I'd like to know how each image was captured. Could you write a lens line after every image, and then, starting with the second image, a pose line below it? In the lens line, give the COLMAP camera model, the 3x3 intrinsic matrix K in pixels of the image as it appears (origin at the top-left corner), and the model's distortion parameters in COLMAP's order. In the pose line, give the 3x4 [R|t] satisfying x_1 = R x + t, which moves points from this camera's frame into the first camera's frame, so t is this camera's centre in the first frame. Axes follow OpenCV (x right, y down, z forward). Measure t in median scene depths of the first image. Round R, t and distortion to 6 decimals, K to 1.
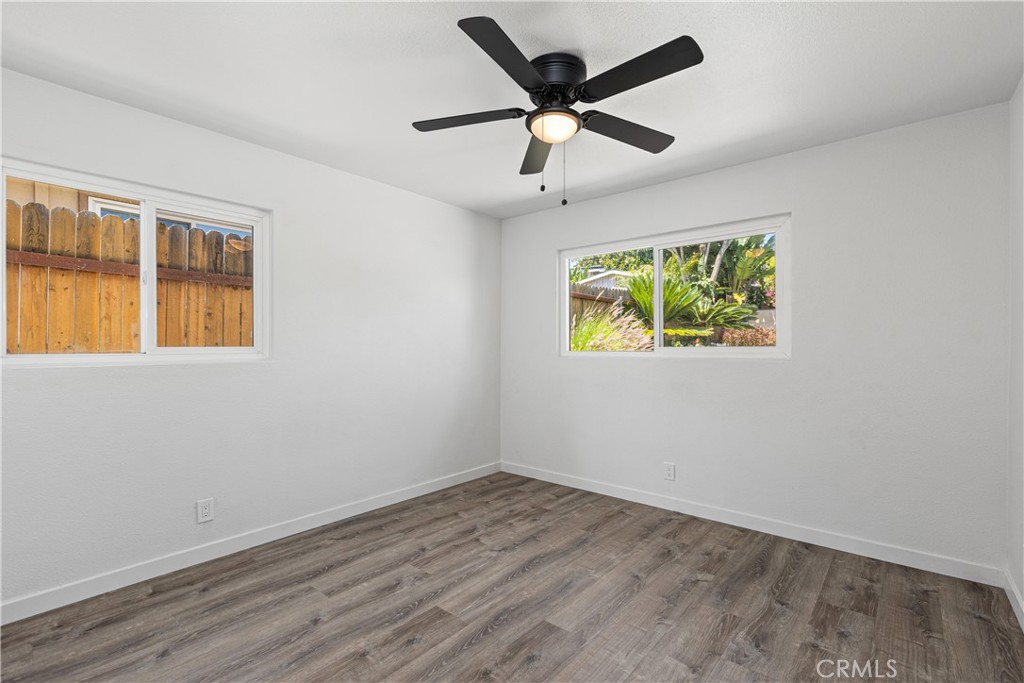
lens RADIAL K [[459.0, 0, 513.5], [0, 459.0, 342.8], [0, 0, 1]] dist [-0.000467, -0.000577]
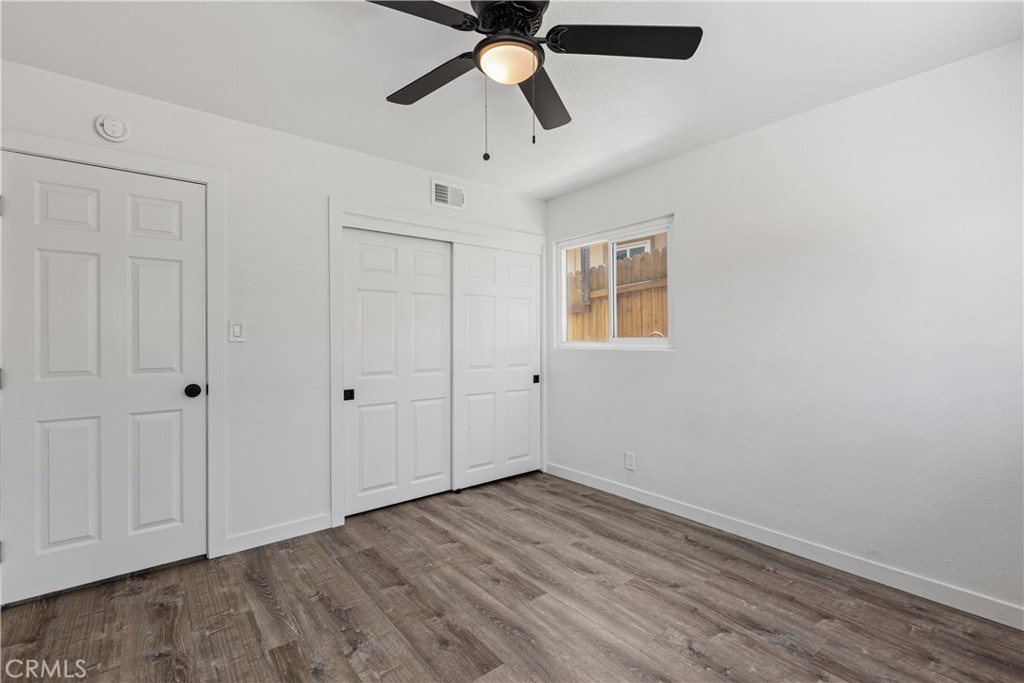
lens RADIAL K [[459.0, 0, 516.7], [0, 459.0, 336.7], [0, 0, 1]] dist [-0.000467, -0.000577]
pose [[-0.182961, -0.002449, -0.983117, 0.689048], [0.008794, 0.999953, -0.004127, 0.008390], [0.983081, -0.009400, -0.182930, 0.917948]]
